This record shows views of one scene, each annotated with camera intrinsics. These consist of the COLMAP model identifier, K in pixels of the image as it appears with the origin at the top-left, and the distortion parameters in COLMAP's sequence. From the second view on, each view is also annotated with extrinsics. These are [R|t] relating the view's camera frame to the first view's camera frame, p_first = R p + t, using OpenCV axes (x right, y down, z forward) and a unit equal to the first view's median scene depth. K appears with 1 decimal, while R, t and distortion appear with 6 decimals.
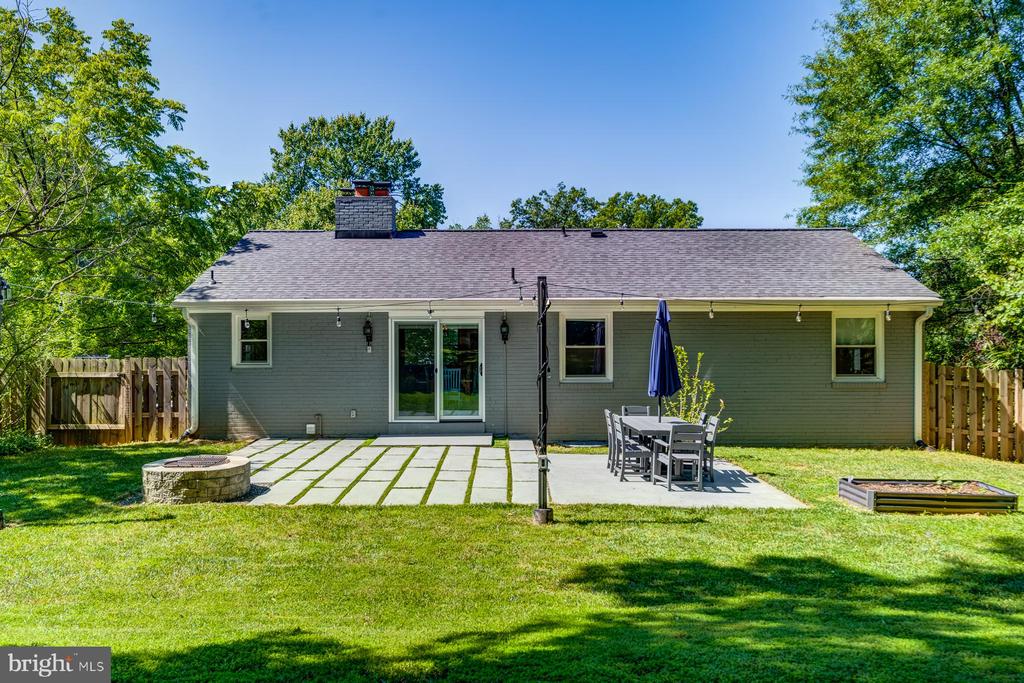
lens RADIAL K [[843.3, 0, 515.5], [0, 843.3, 339.4], [0, 0, 1]] dist [0.005810, -0.007318]
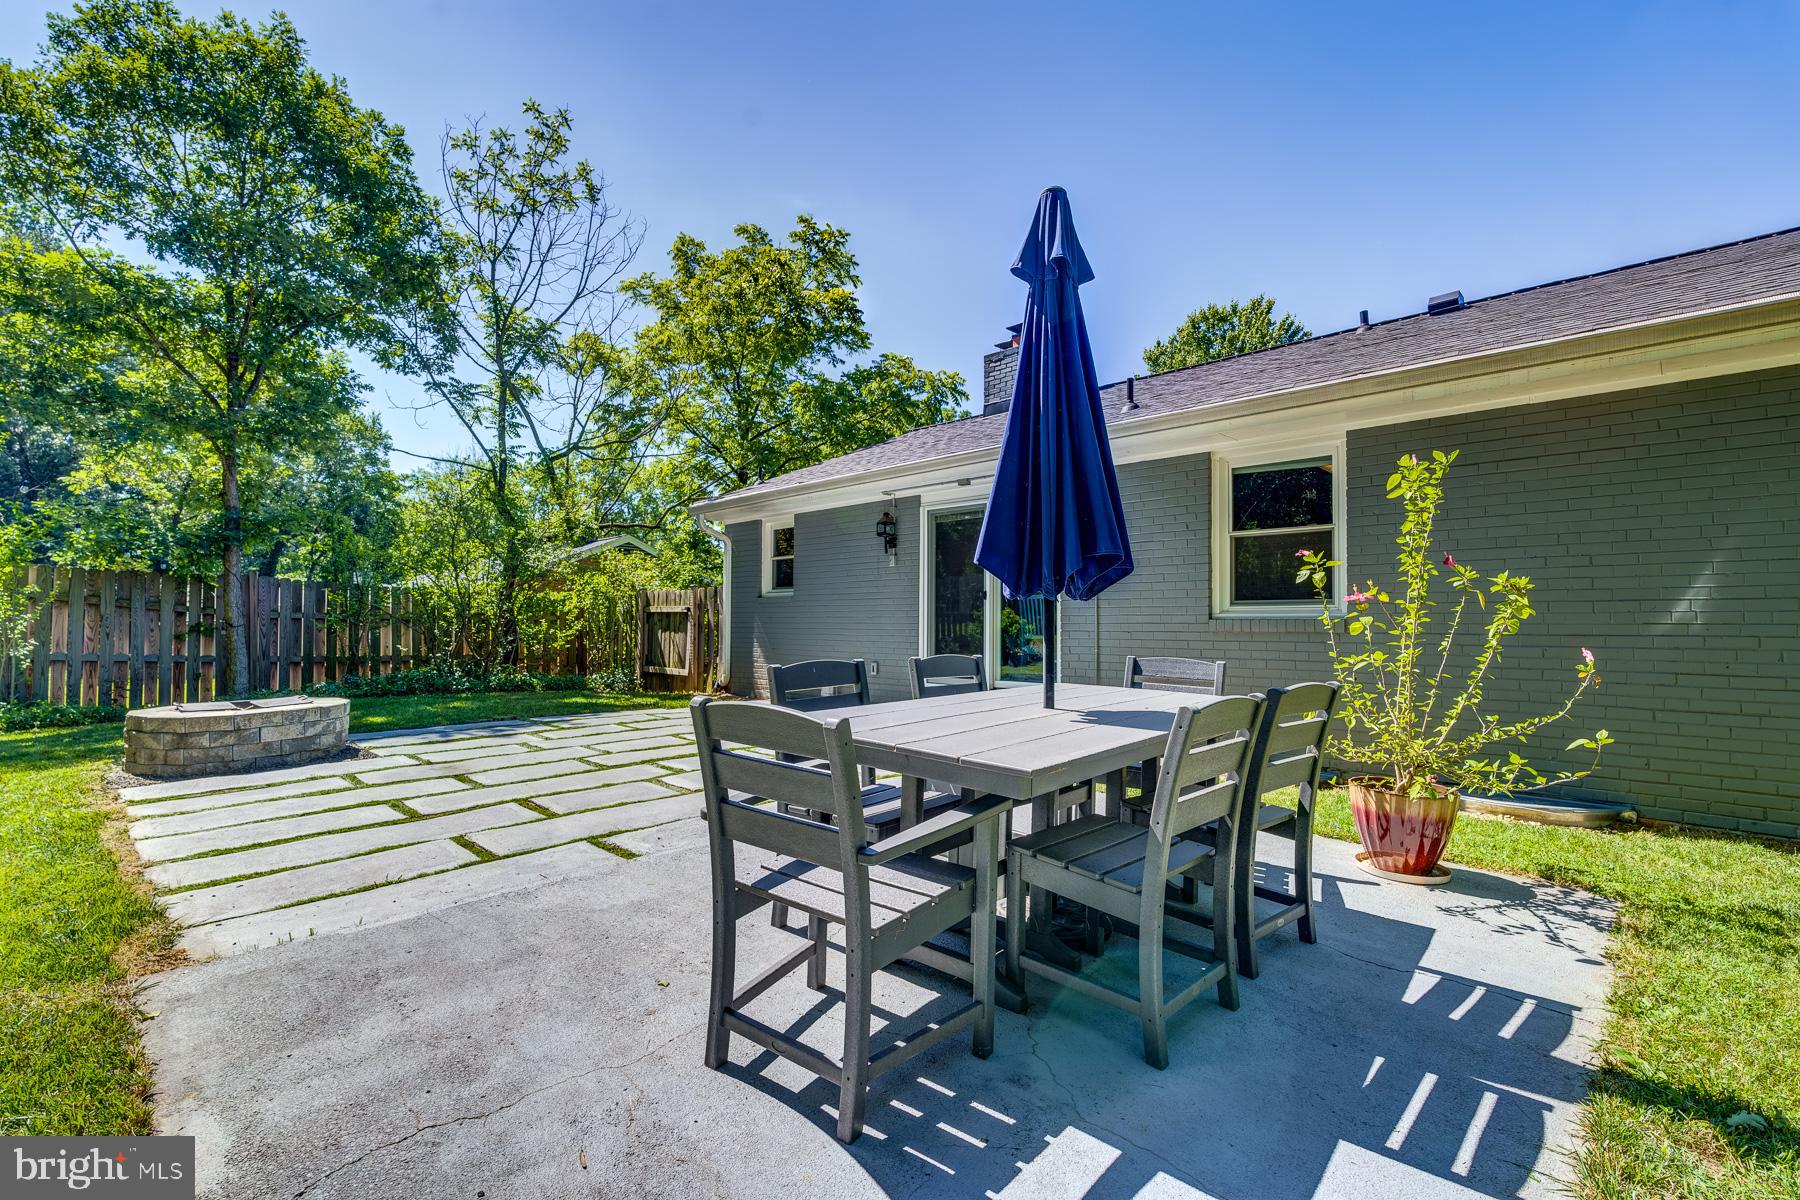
lens RADIAL K [[801.6, 0, 896.7], [0, 801.6, 613.9], [0, 0, 1]] dist [-0.000230, -0.001061]
pose [[0.719606, -0.000632, -0.694382, 0.216755], [-0.009728, 0.999892, -0.010991, 0.054683], [0.694314, 0.014664, 0.719522, 0.591598]]
